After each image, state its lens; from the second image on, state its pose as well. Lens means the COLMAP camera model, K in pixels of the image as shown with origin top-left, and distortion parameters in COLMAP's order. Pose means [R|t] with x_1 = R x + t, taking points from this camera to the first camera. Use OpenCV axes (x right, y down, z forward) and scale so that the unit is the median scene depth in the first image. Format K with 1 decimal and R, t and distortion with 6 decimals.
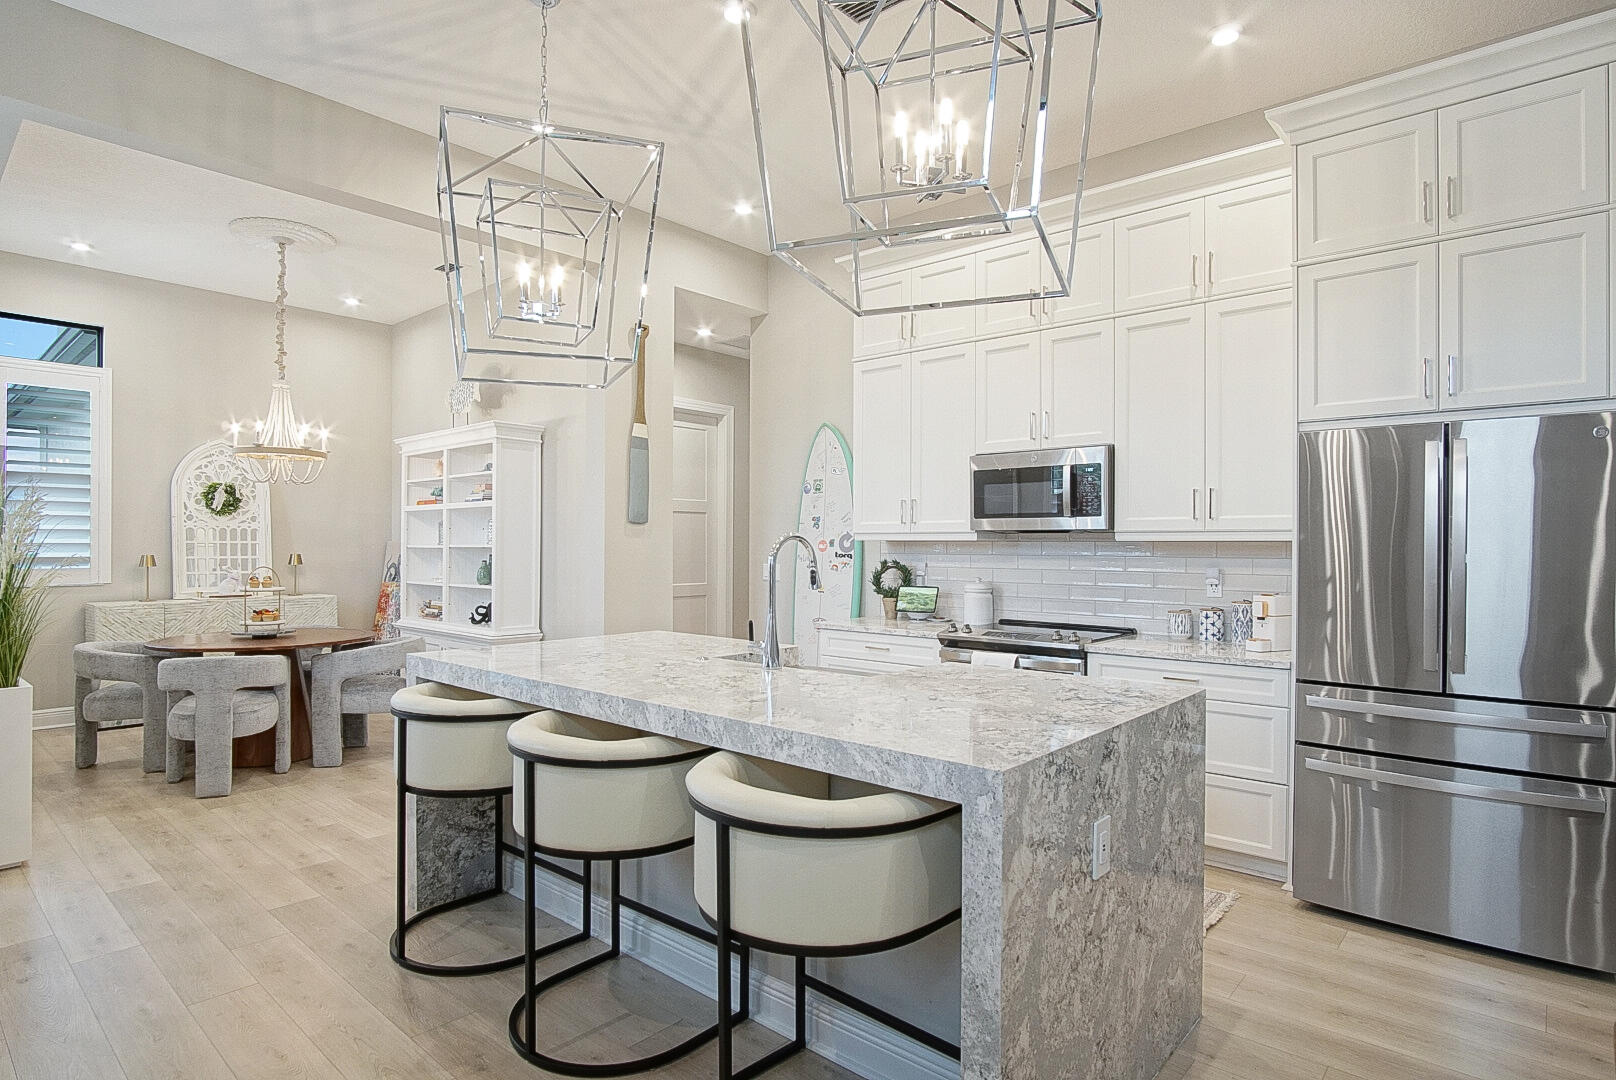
lens RADIAL K [[877.4, 0, 813.4], [0, 877.4, 536.4], [0, 0, 1]] dist [-0.027646, 0.005312]
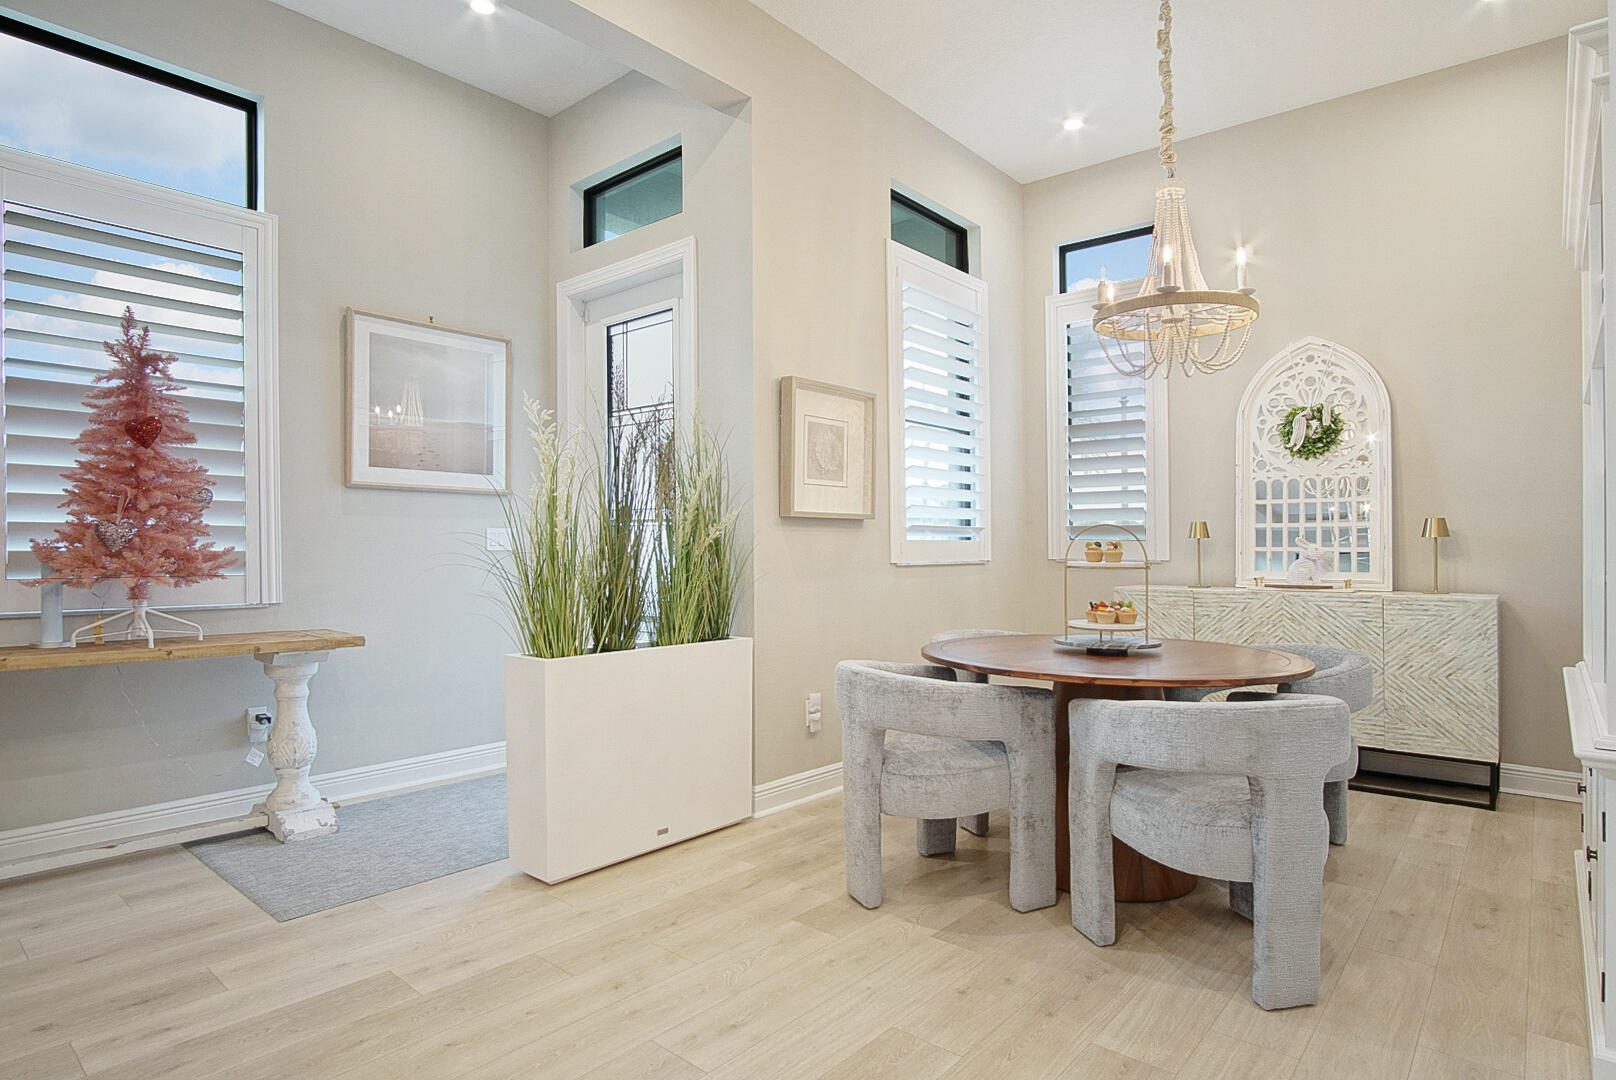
lens RADIAL K [[877.4, 0, 805.3], [0, 877.4, 535.8], [0, 0, 1]] dist [-0.027646, 0.005312]
pose [[0.010630, -0.010608, -0.999887, -0.060387], [0.005825, 0.999927, -0.010546, 0.037097], [0.999927, -0.005712, 0.010691, 0.640328]]
